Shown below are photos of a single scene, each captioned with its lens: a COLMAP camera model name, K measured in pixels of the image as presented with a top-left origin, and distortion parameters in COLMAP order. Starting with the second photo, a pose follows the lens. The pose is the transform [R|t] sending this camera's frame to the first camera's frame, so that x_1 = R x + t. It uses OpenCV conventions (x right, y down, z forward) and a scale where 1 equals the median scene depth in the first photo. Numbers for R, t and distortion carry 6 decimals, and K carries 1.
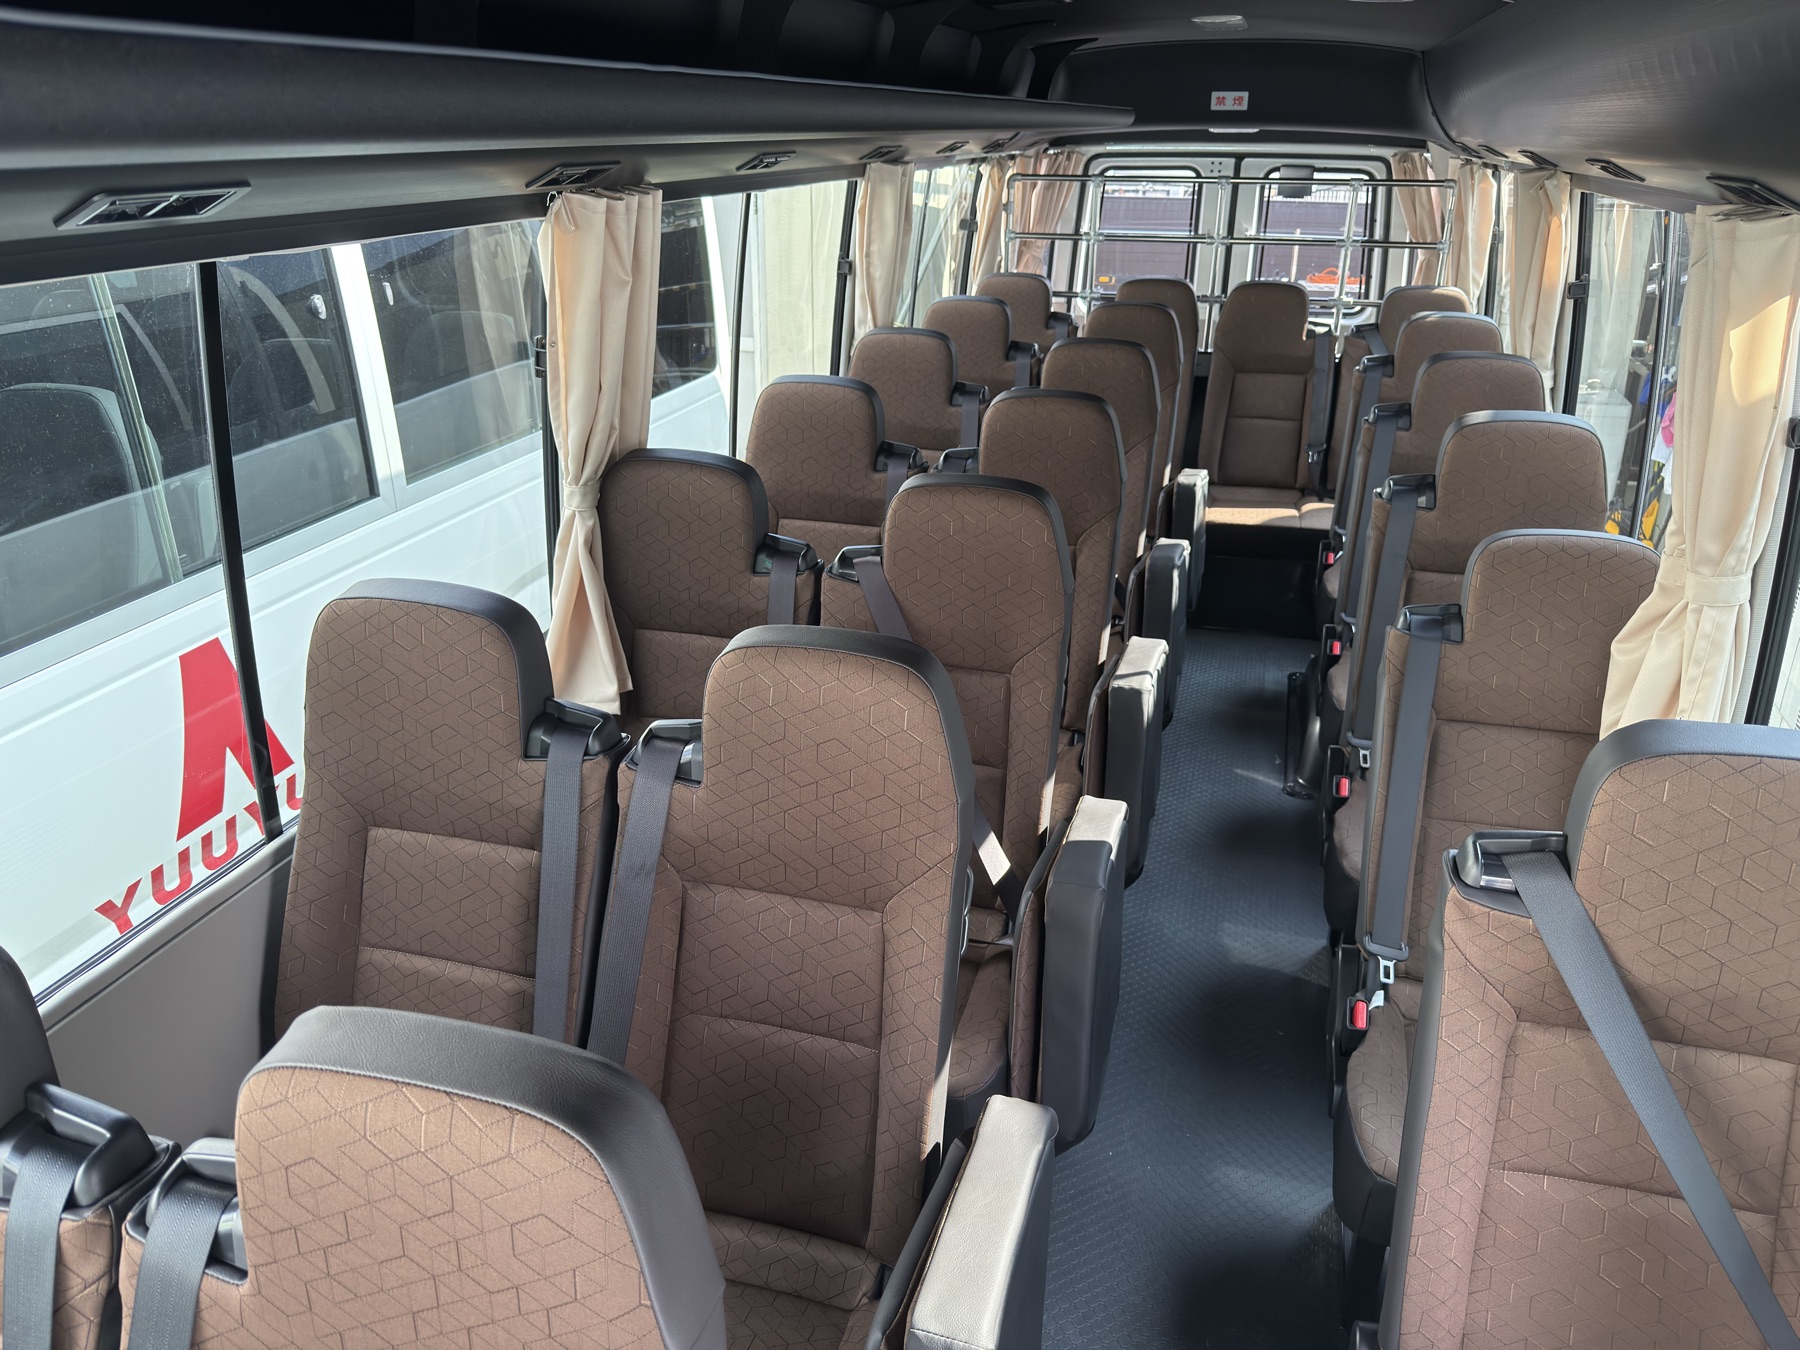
lens RADIAL K [[1266.4, 0, 910.4], [0, 1266.4, 674.3], [0, 0, 1]] dist [0.122295, -0.184937]
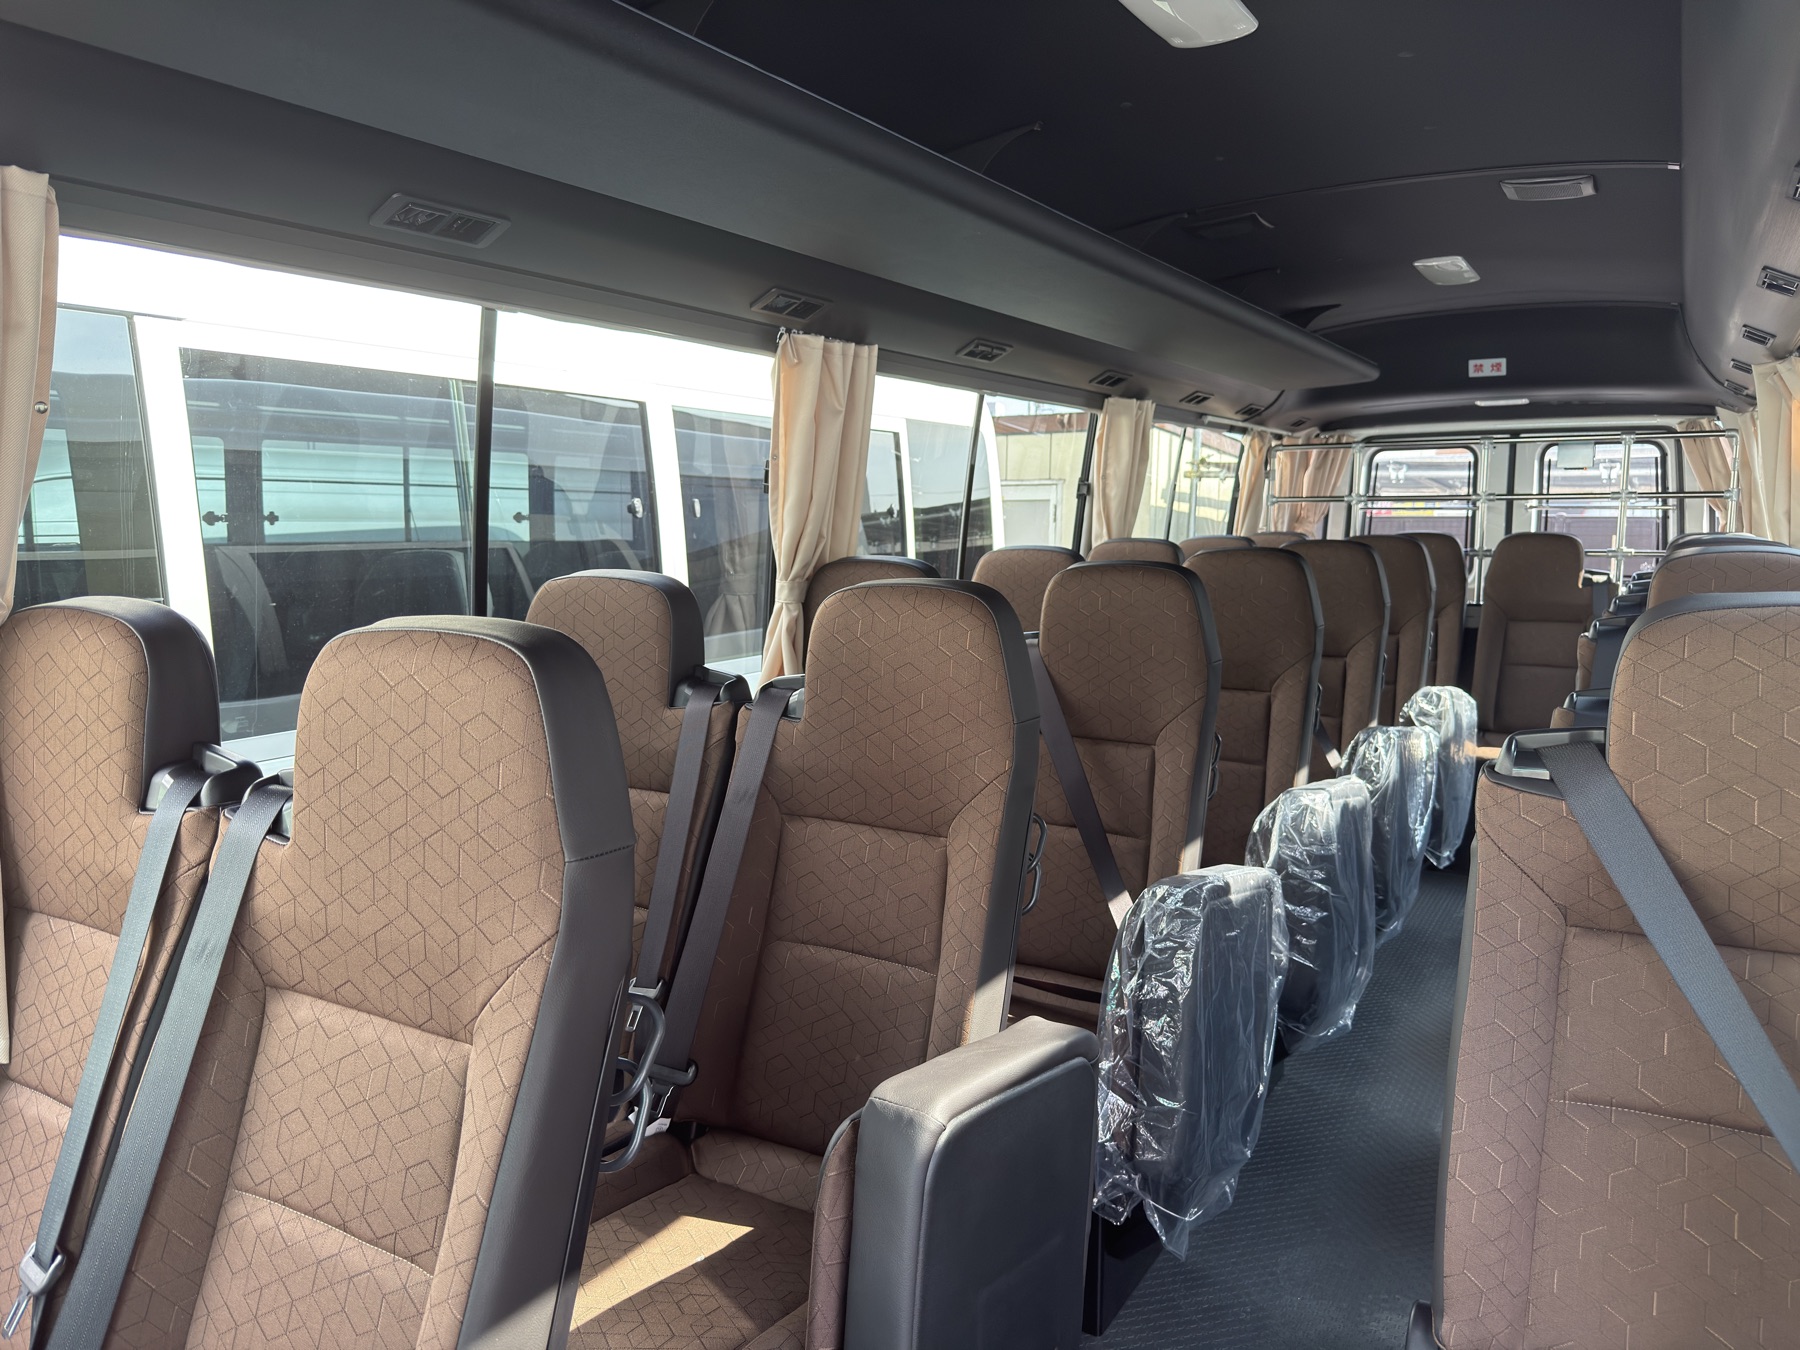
lens RADIAL K [[1265.1, 0, 907.0], [0, 1265.1, 676.6], [0, 0, 1]] dist [0.118090, -0.176775]
pose [[0.964699, 0.018996, -0.262670, 0.150756], [-0.090985, 0.960021, -0.264728, 0.232049], [0.247140, 0.279282, 0.927860, -0.022277]]
